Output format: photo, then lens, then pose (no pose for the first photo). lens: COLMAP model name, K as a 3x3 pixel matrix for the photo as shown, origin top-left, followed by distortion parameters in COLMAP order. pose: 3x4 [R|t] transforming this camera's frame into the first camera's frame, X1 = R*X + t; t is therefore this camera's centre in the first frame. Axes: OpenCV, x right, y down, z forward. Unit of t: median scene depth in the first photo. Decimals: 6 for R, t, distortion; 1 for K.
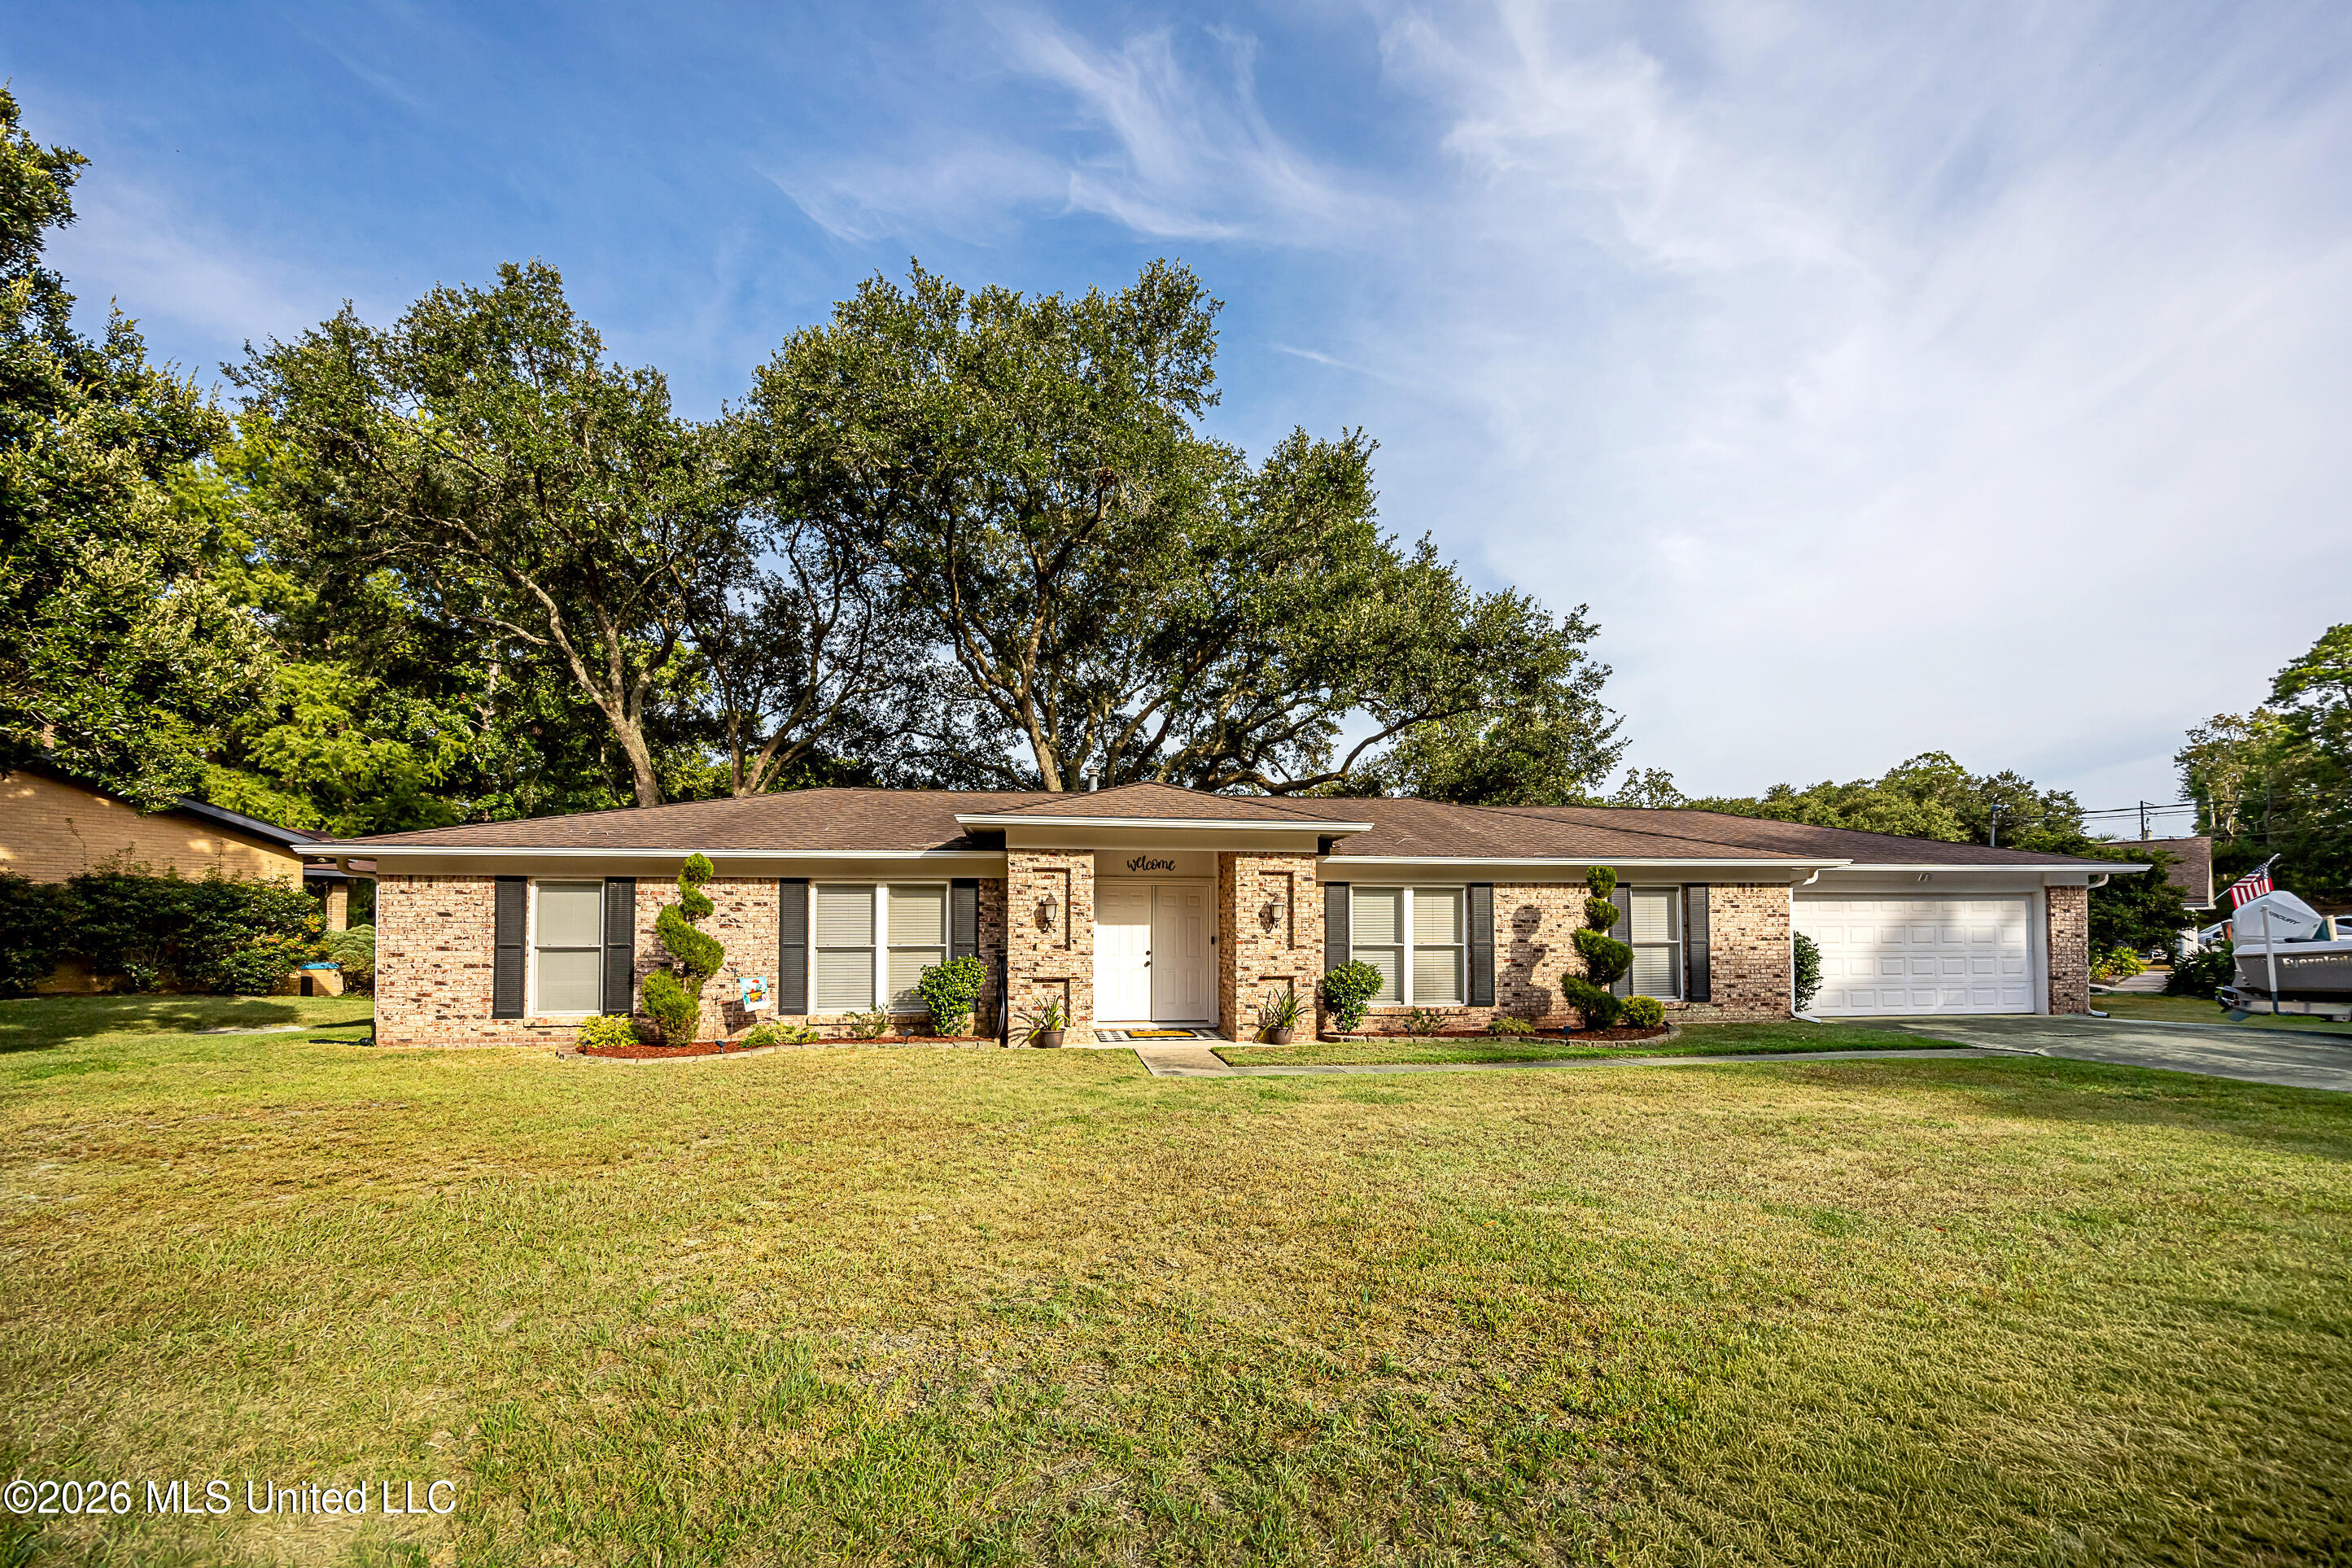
lens RADIAL K [[909.6, 0, 1176.5], [0, 909.6, 912.2], [0, 0, 1]] dist [0.000319, 0.000028]
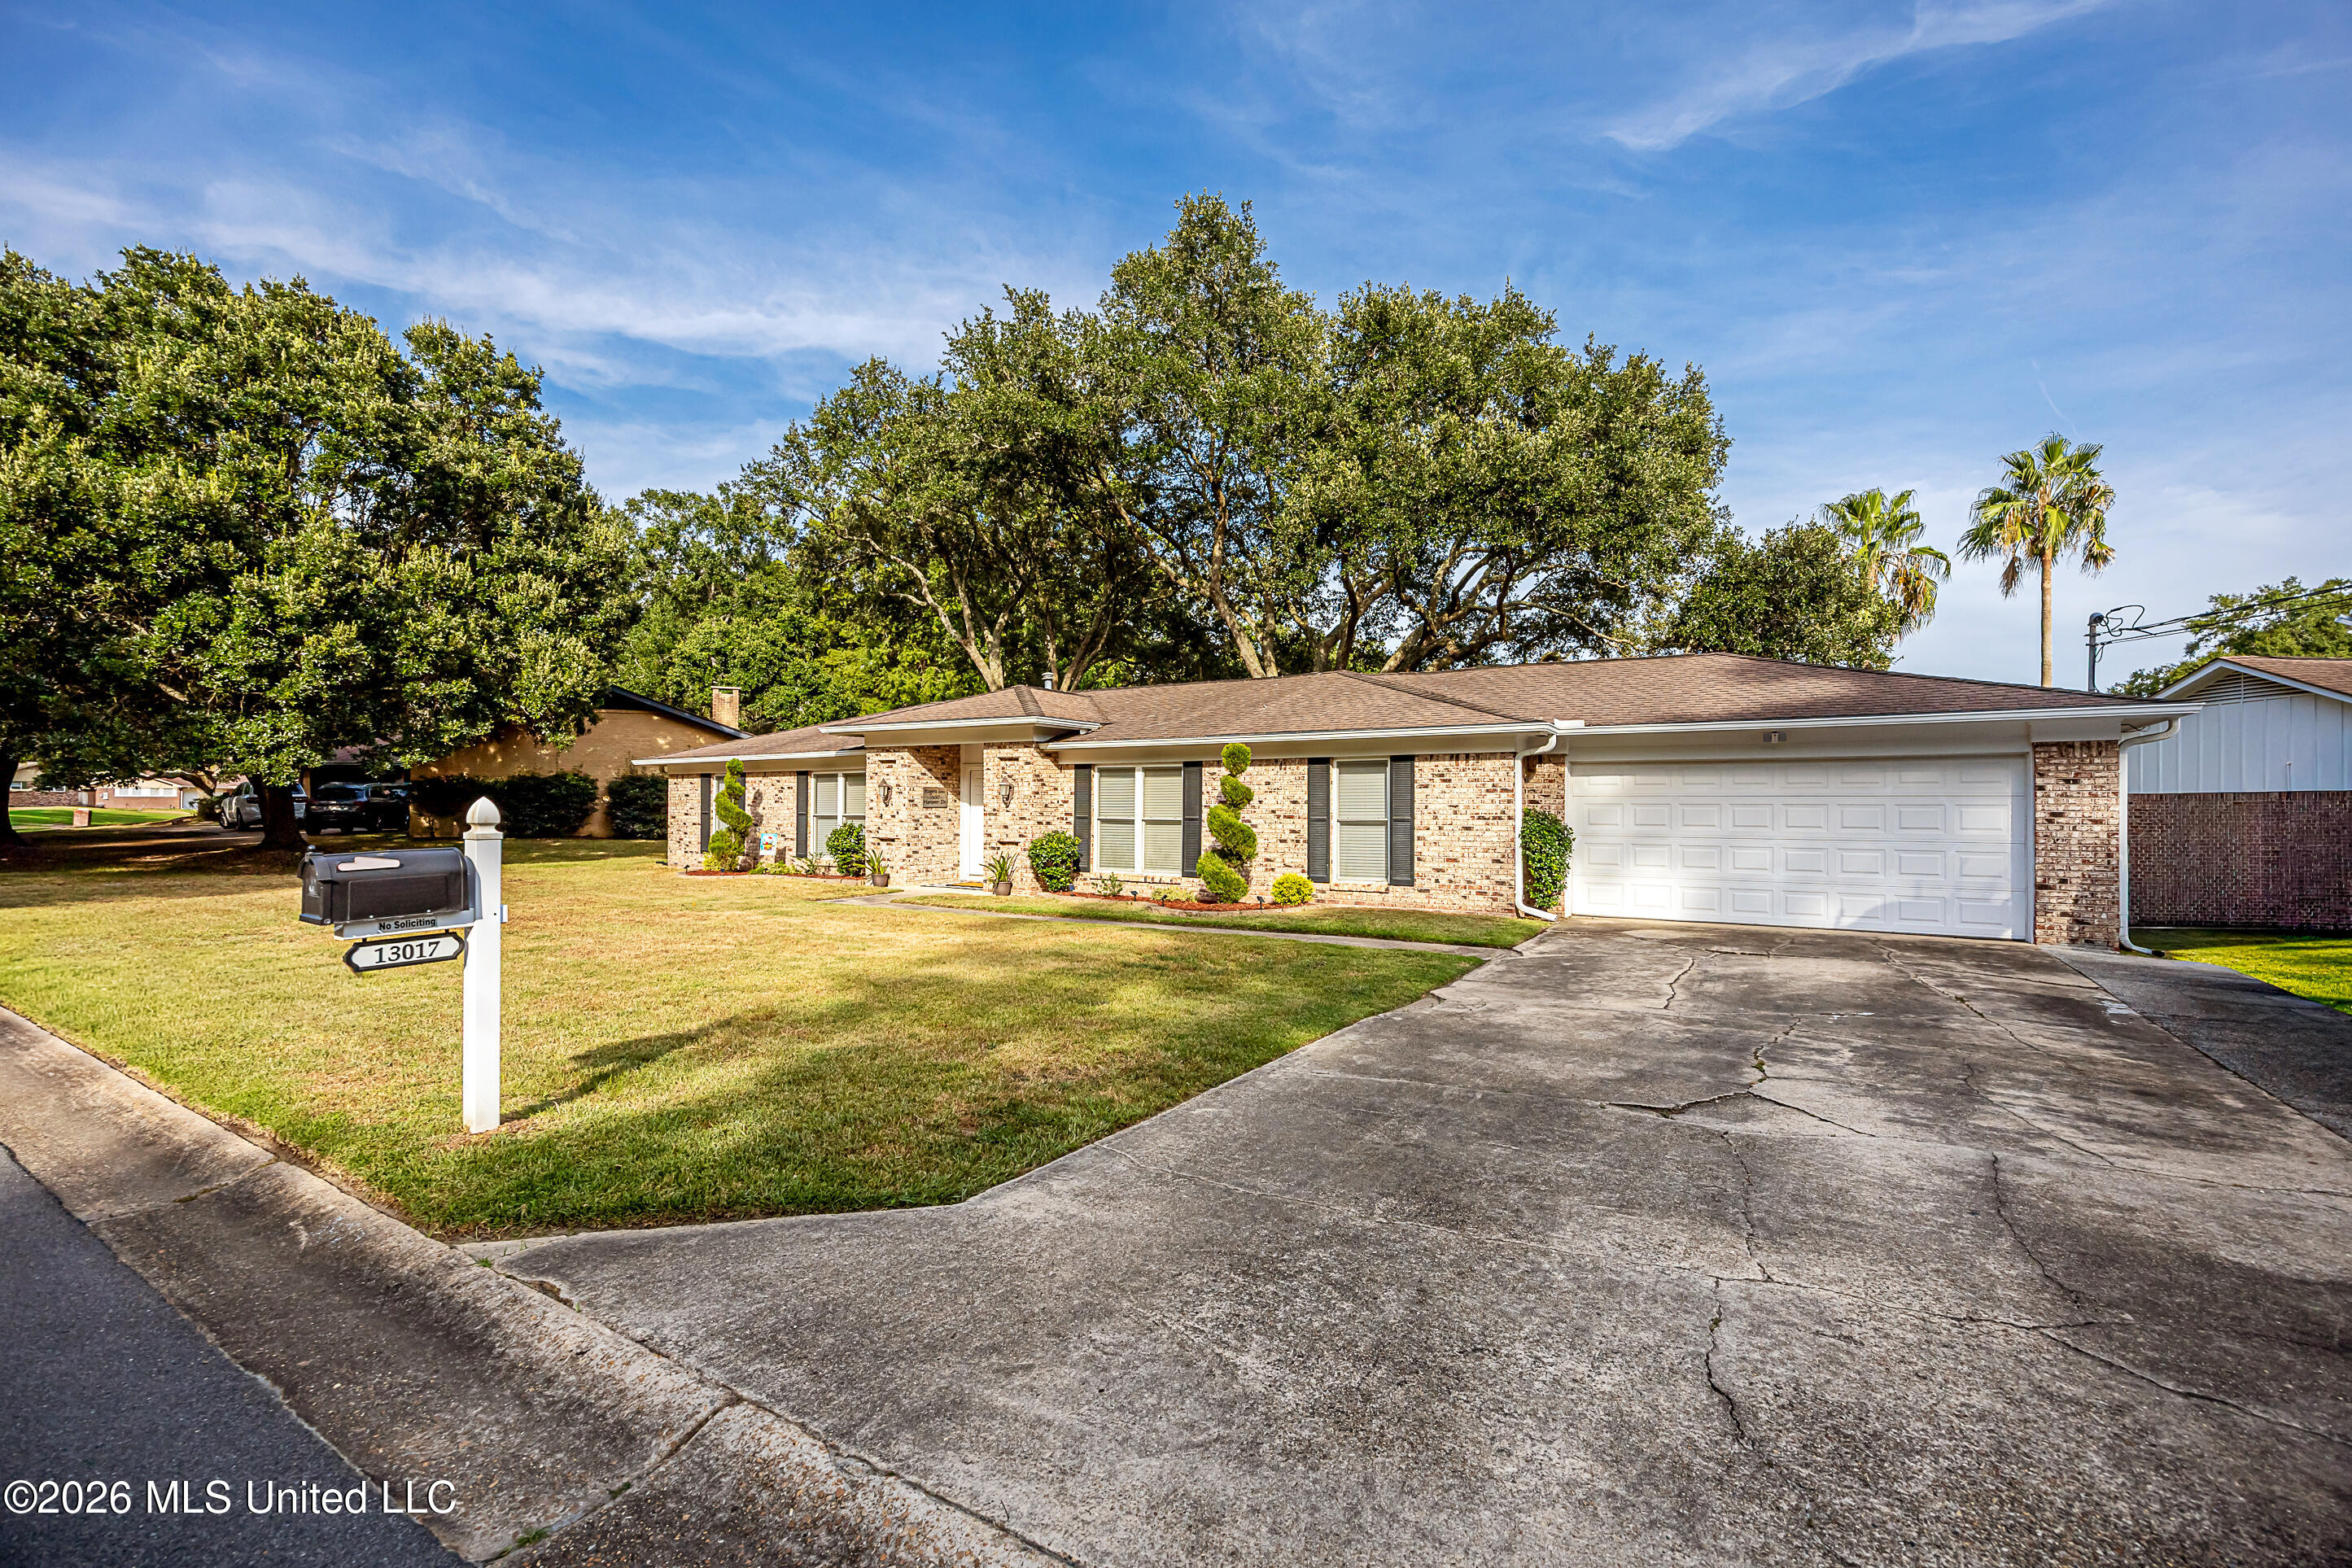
lens RADIAL K [[1018.1, 0, 1172.4], [0, 1018.1, 798.6], [0, 0, 1]] dist [-0.022224, 0.004175]
pose [[0.765131, -0.002356, -0.643870, 1.079180], [0.007679, 0.999956, 0.005466, 0.003975], [0.643829, -0.009126, 0.765115, 0.066824]]
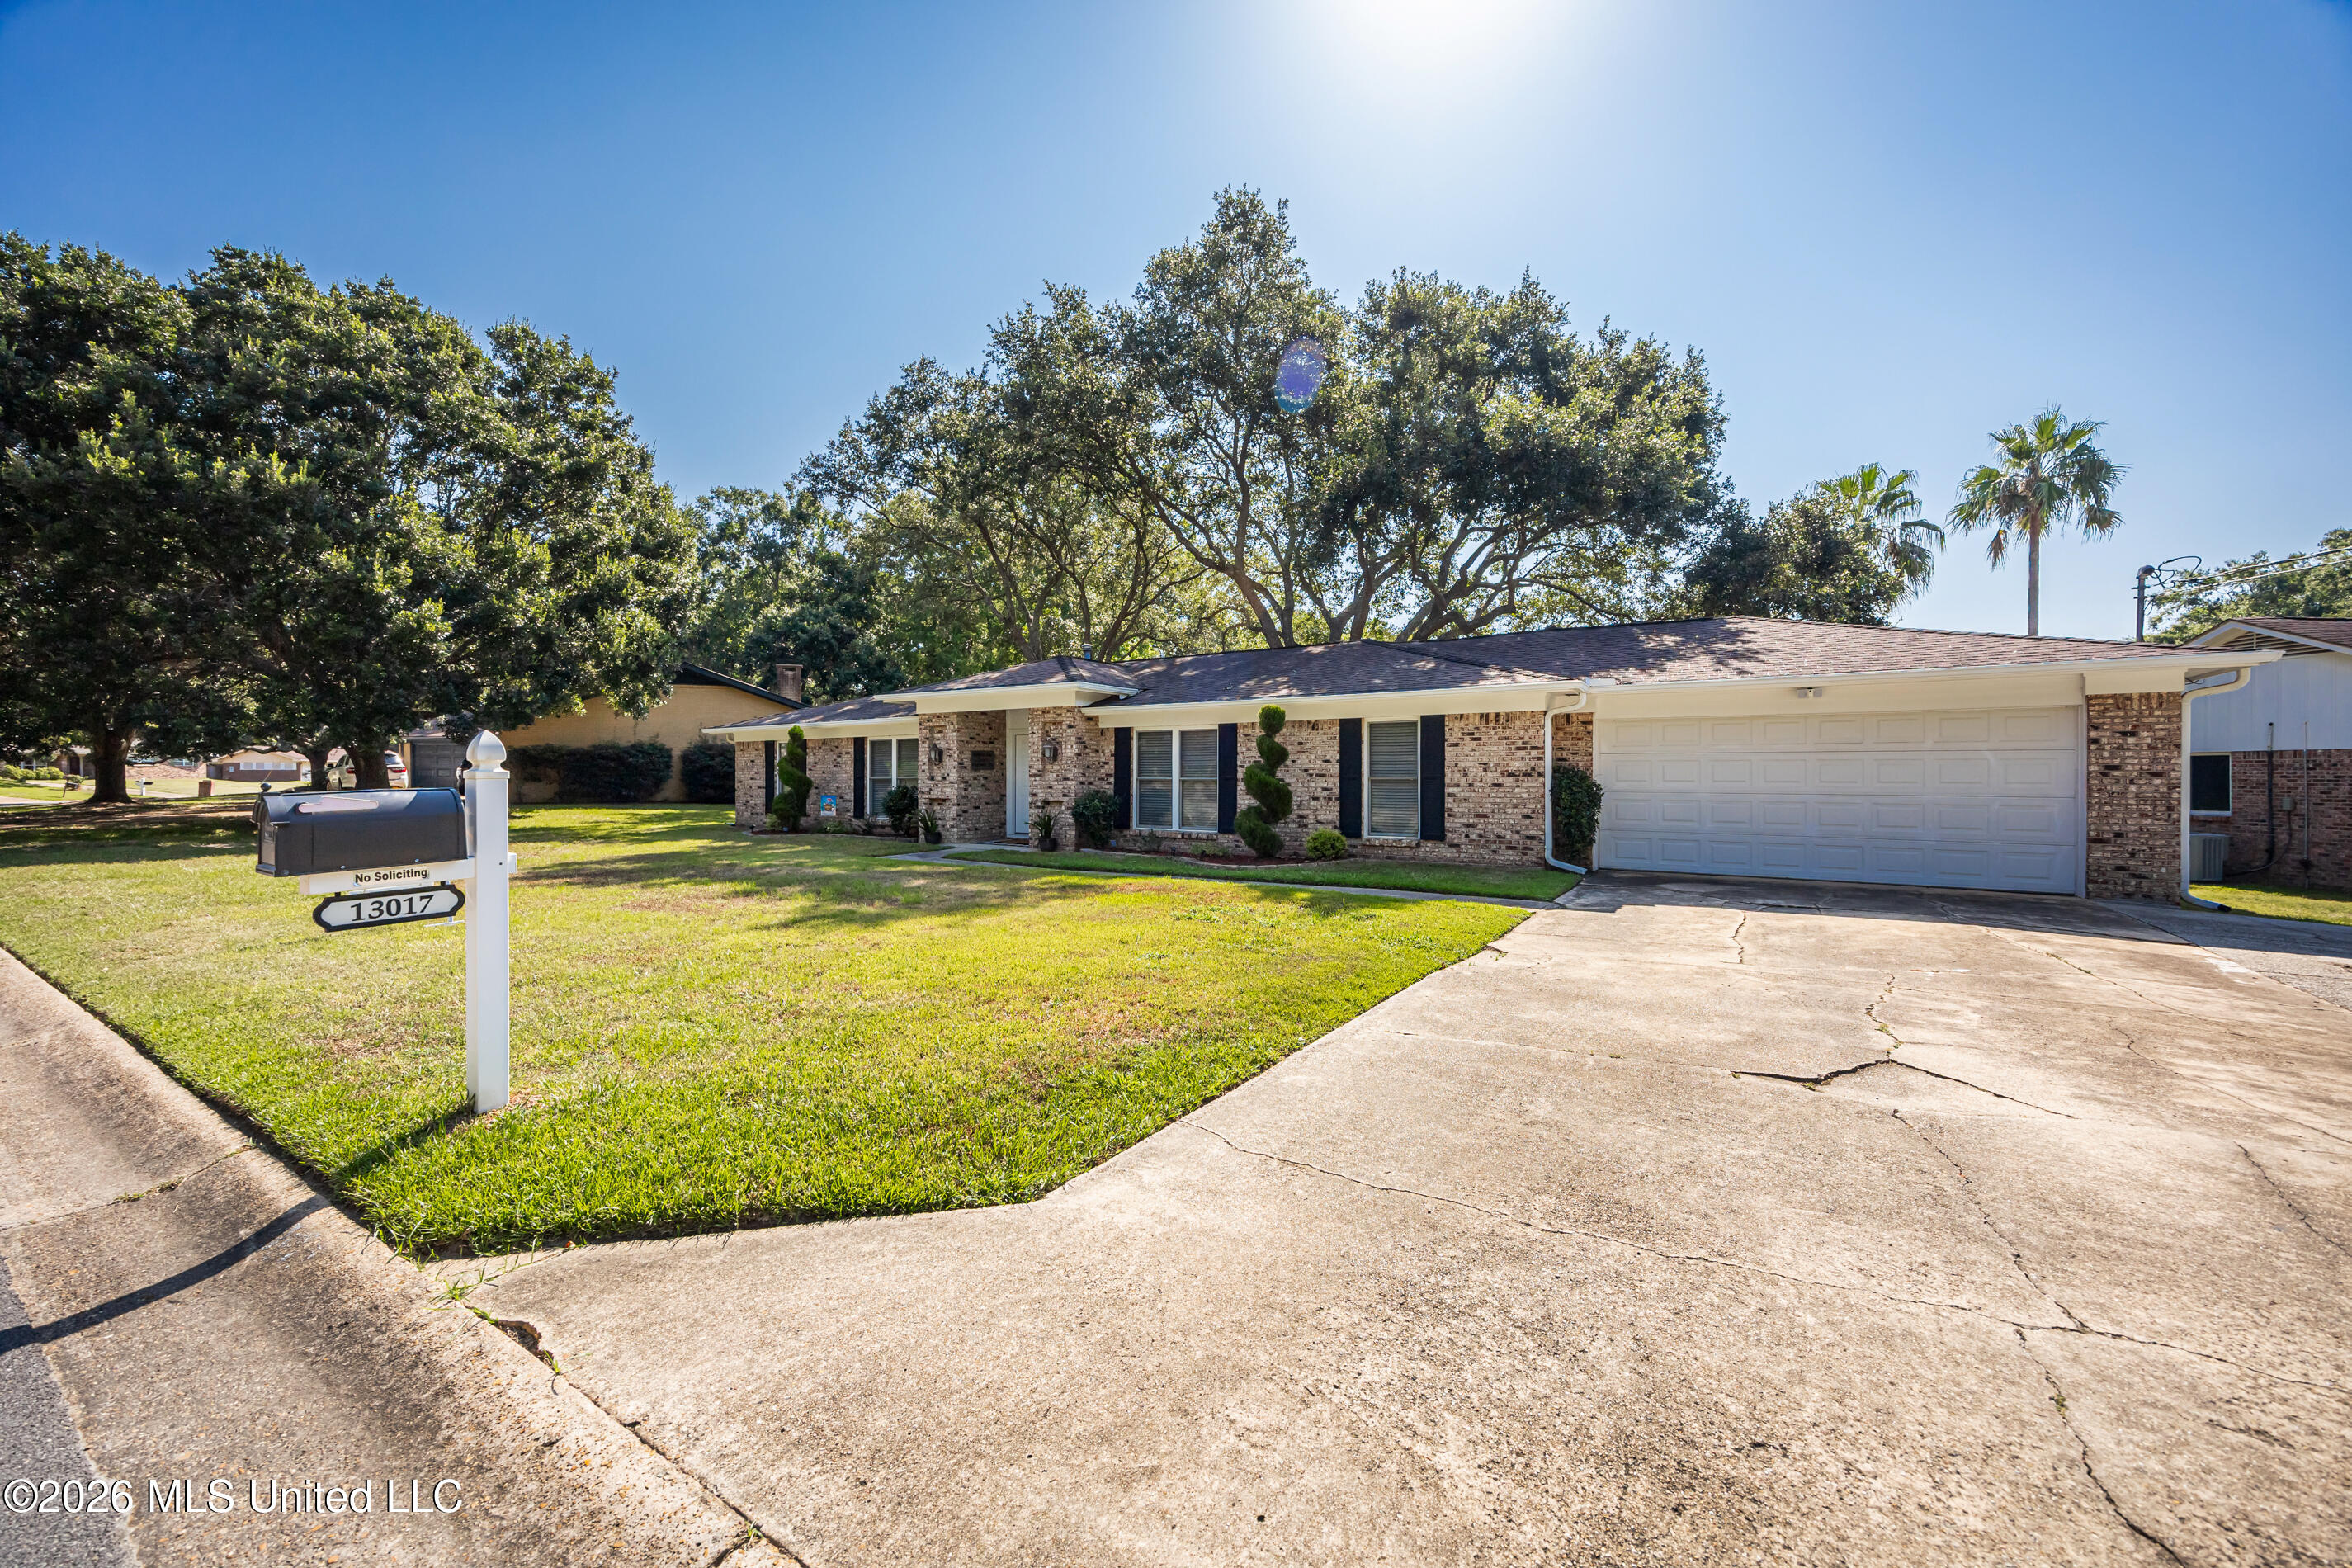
lens RADIAL K [[904.3, 0, 1175.9], [0, 904.3, 778.2], [0, 0, 1]] dist [0.001042, 0.000041]
pose [[0.755796, 0.003072, -0.654800, 1.012757], [0.010480, 0.999804, 0.016787, 0.015147], [0.654724, -0.019550, 0.755616, 0.107729]]
